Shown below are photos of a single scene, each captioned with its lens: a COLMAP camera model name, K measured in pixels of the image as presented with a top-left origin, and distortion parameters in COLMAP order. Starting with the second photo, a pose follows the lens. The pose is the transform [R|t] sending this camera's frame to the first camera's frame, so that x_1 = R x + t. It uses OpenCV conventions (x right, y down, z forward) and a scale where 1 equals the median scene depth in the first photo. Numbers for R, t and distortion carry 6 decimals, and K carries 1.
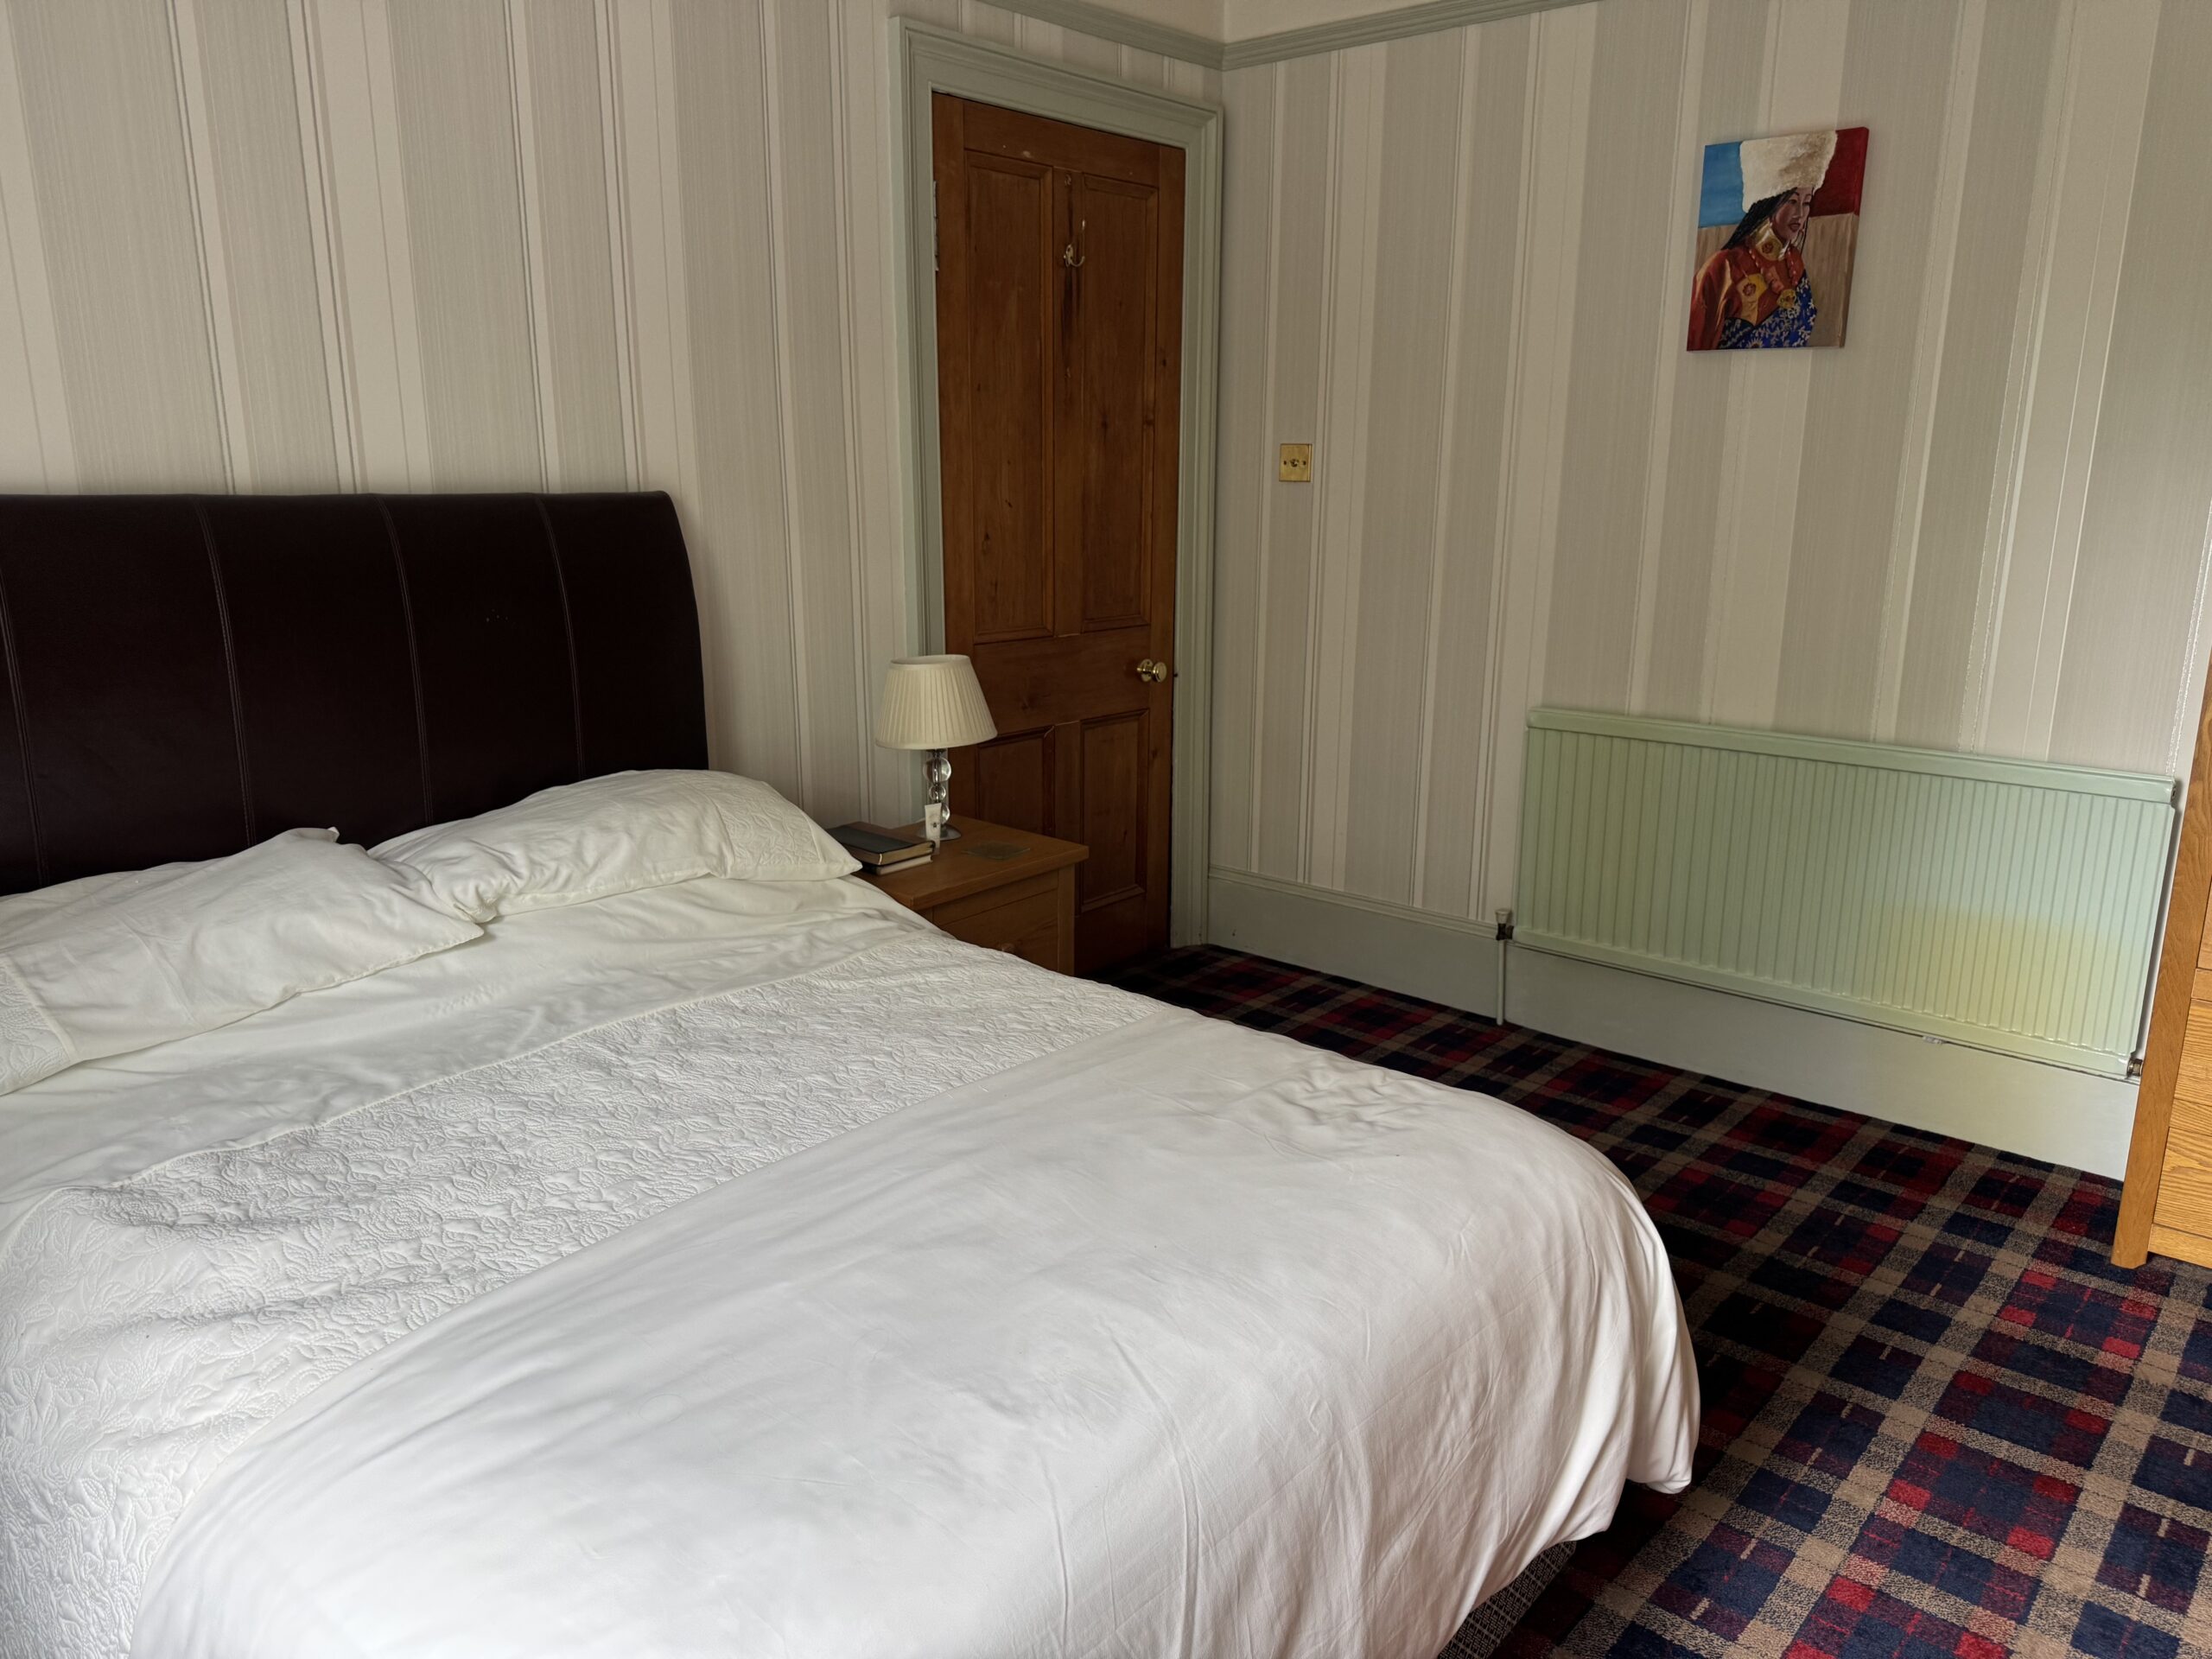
lens RADIAL K [[1552.0, 0, 1106.0], [0, 1552.0, 829.5], [0, 0, 1]] dist [0.113288, -0.150567]
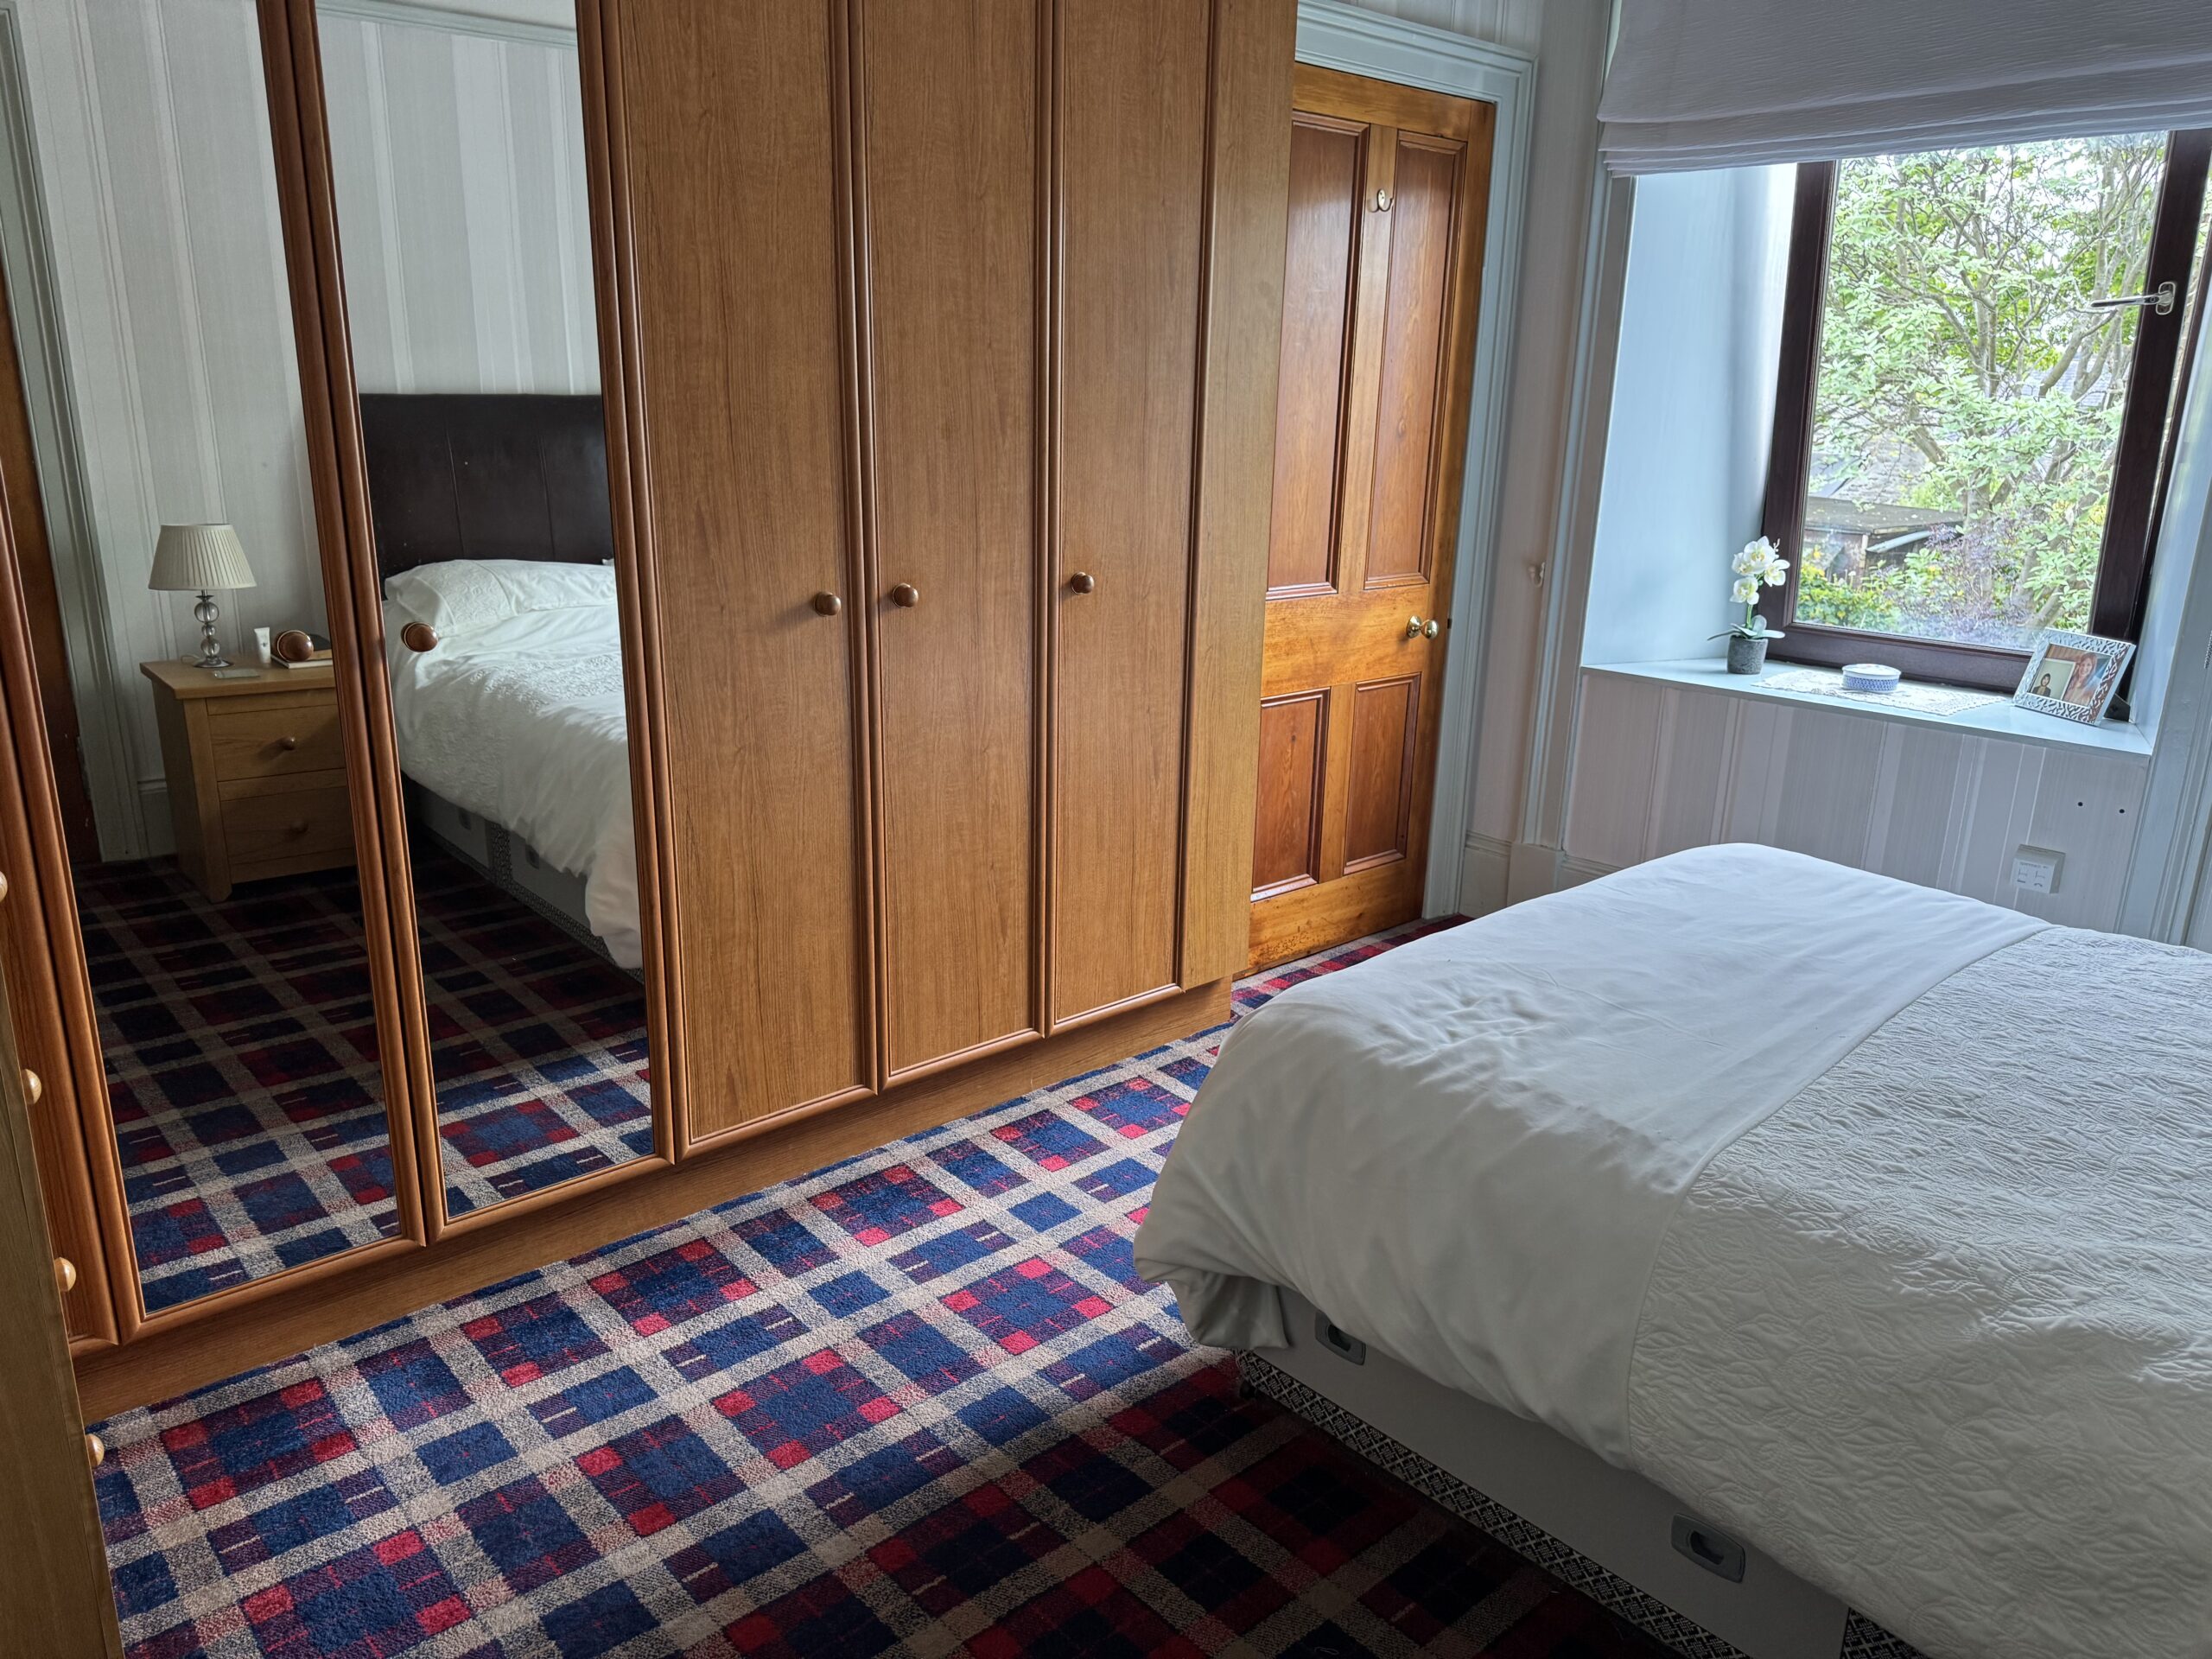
lens RADIAL K [[1552.0, 0, 1106.0], [0, 1552.0, 829.5], [0, 0, 1]] dist [0.113288, -0.150567]
pose [[-0.990548, -0.054728, 0.125775, 0.239333], [0.014475, 0.870126, 0.492617, -0.404437], [-0.136400, 0.489781, -0.861109, 1.616307]]
